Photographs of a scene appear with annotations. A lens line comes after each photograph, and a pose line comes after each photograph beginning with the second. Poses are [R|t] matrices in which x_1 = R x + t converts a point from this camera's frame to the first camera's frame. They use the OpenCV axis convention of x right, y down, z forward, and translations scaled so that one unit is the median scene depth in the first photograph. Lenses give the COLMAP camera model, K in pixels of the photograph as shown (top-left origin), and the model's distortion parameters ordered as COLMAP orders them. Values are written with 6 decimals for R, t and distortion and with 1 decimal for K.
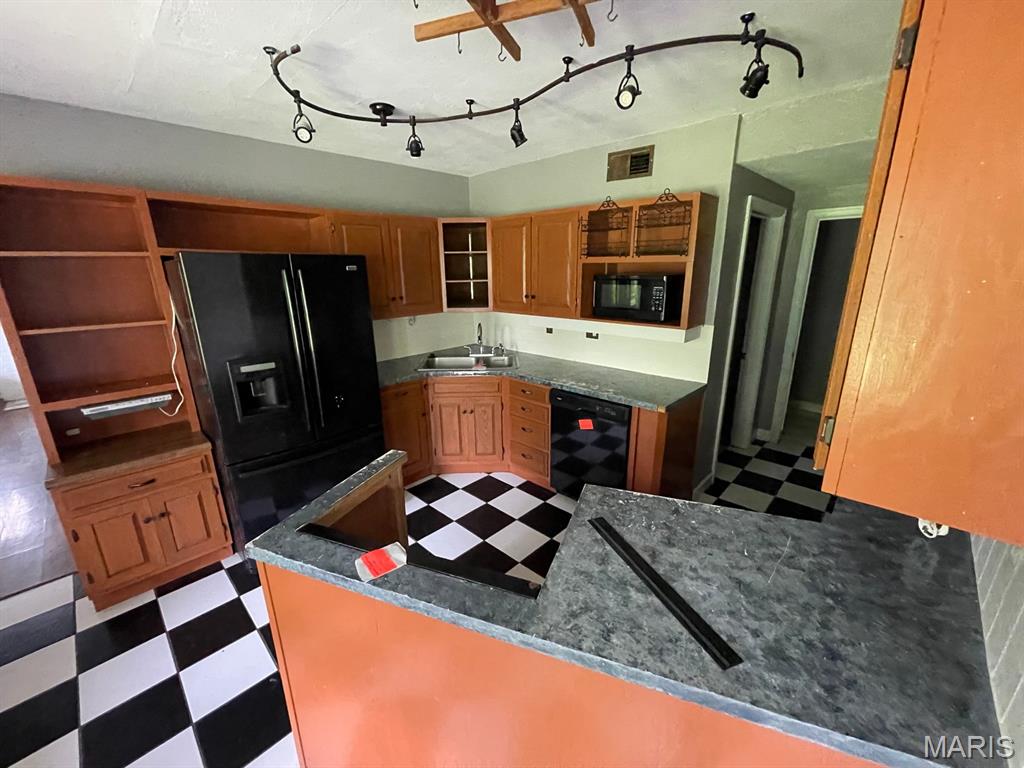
lens RADIAL K [[414.1, 0, 511.5], [0, 414.1, 388.5], [0, 0, 1]] dist [-0.003455, -0.000309]
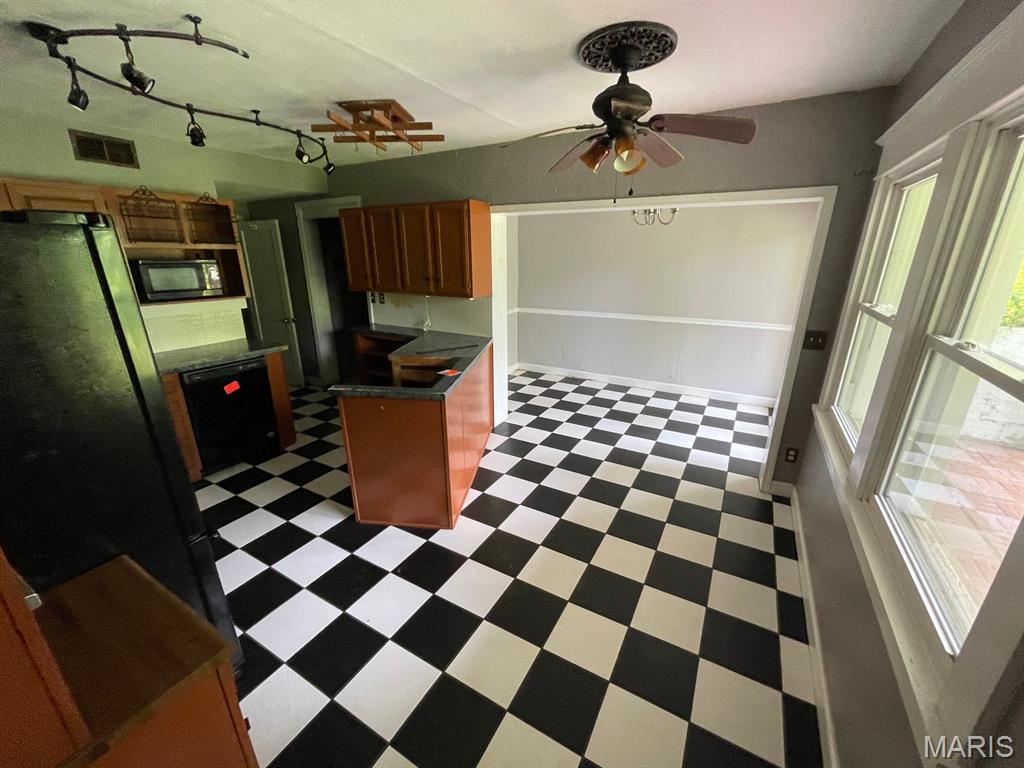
lens RADIAL K [[407.5, 0, 512.4], [0, 407.5, 389.3], [0, 0, 1]] dist [-0.001648, 0.000139]
pose [[-0.239307, -0.295663, 0.924833, -1.340256], [0.276181, 0.892435, 0.356769, -0.124755], [-0.930836, 0.340799, -0.131909, 0.513389]]
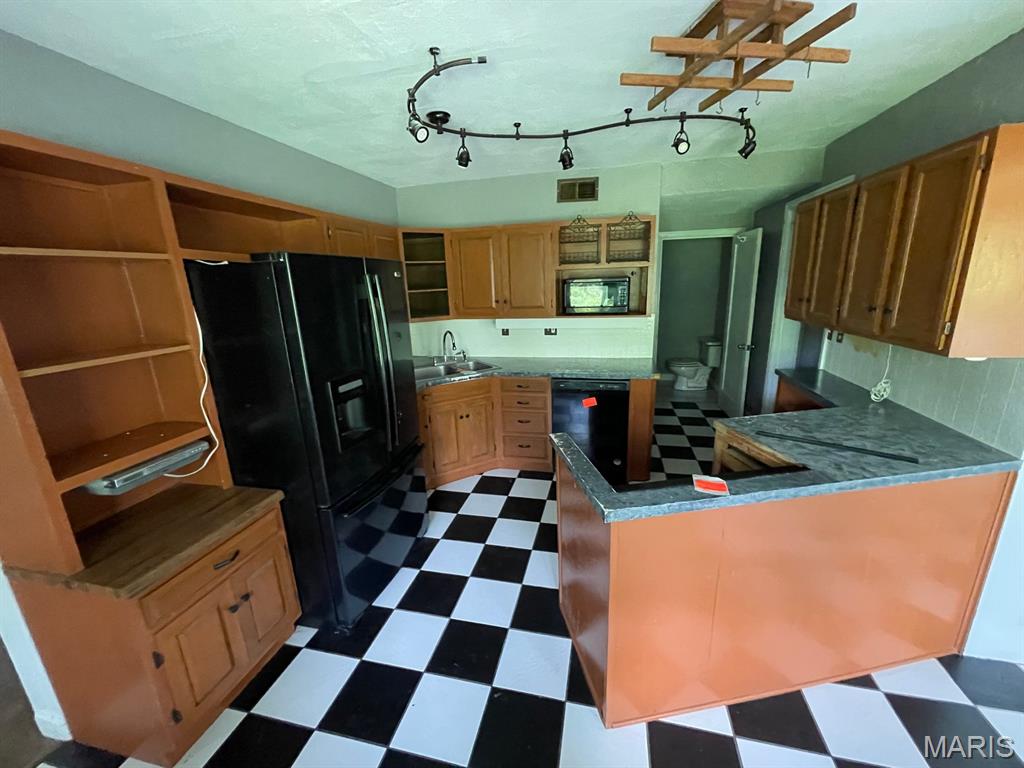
lens RADIAL K [[414.1, 0, 511.5], [0, 414.1, 388.5], [0, 0, 1]] dist [-0.003455, -0.000309]
pose [[0.863417, -0.146644, 0.482707, -0.723957], [0.166168, 0.986095, 0.002346, 0.008755], [-0.476339, 0.078184, 0.875779, 0.073565]]
